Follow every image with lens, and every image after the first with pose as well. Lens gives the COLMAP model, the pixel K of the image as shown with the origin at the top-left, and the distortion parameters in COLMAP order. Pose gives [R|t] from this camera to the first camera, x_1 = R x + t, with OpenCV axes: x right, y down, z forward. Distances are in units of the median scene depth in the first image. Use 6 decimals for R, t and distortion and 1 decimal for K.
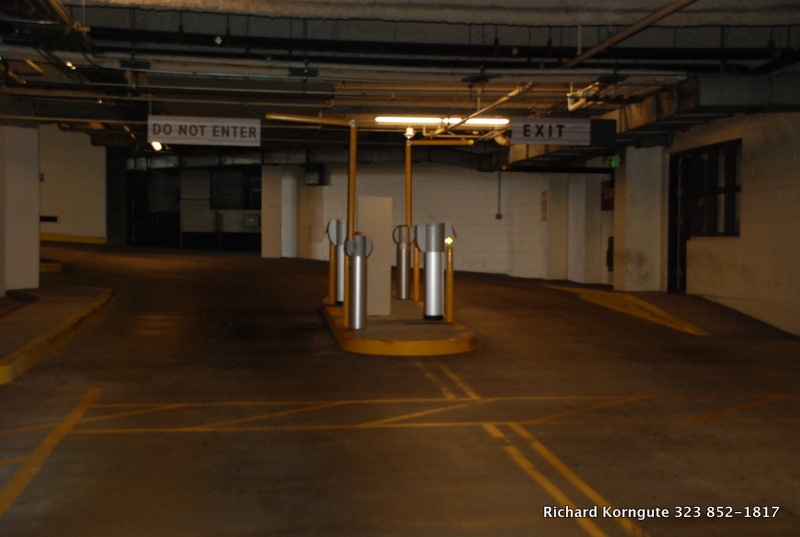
lens RADIAL K [[1215.8, 0, 397.2], [0, 1215.8, 271.4], [0, 0, 1]] dist [0.210354, 0.000000]
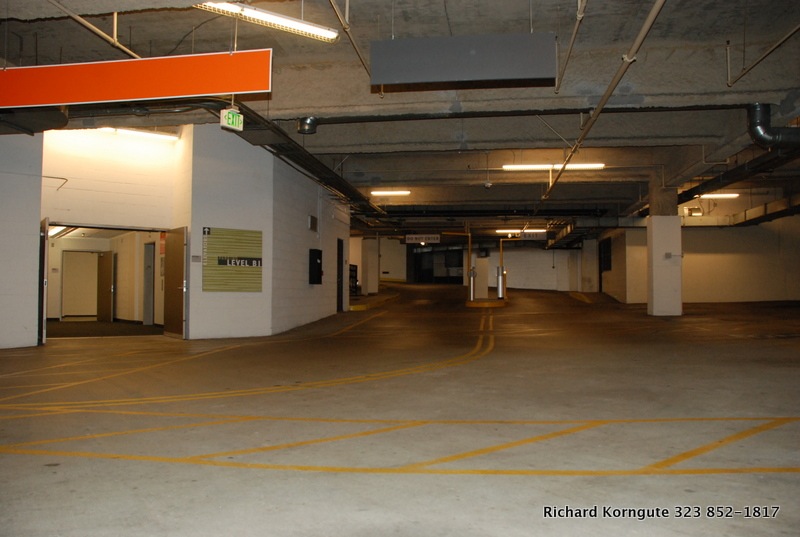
lens RADIAL K [[644.2, 0, 400.6], [0, 644.2, 268.5], [0, 0, 1]] dist [-0.089992, 0.001060]
pose [[0.963852, -0.016816, -0.265906, 0.138413], [0.000829, 0.998191, -0.060122, 0.038467], [0.266436, 0.057728, 0.962122, -0.377383]]
